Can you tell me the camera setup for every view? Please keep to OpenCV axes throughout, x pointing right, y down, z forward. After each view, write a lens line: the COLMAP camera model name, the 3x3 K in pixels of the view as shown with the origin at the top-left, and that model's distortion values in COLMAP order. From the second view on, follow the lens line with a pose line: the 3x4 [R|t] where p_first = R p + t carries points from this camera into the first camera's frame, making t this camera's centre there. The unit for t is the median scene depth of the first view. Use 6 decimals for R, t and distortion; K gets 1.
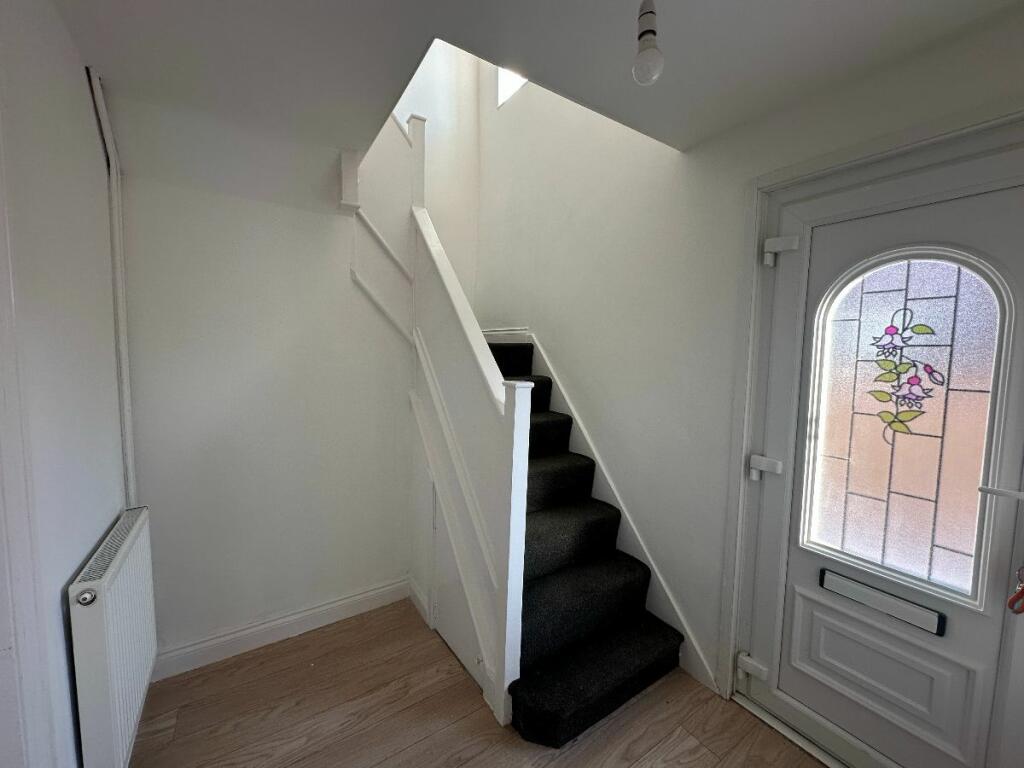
lens RADIAL K [[409.3, 0, 512.0], [0, 409.3, 384.0], [0, 0, 1]] dist [0.001207, 0.000018]
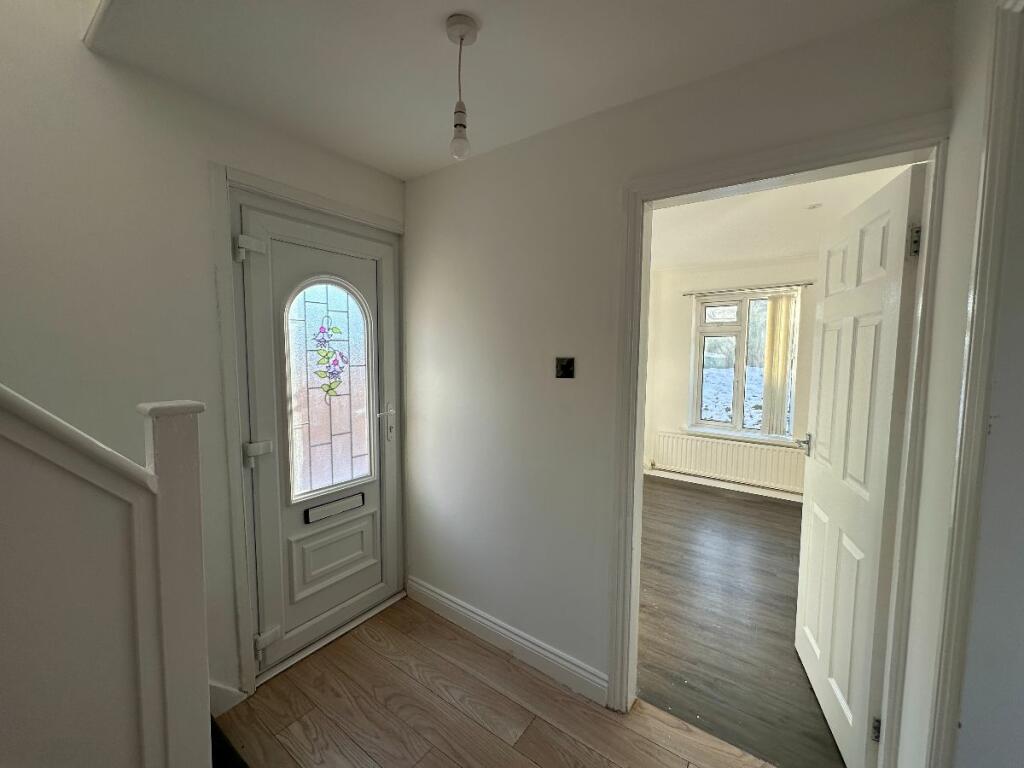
lens RADIAL K [[409.3, 0, 512.0], [0, 409.3, 384.0], [0, 0, 1]] dist [0.001207, 0.000018]
pose [[-0.352365, -0.090821, 0.931445, -0.729355], [0.066480, 0.990337, 0.121713, -0.070374], [-0.933499, 0.104809, -0.342922, 0.885708]]
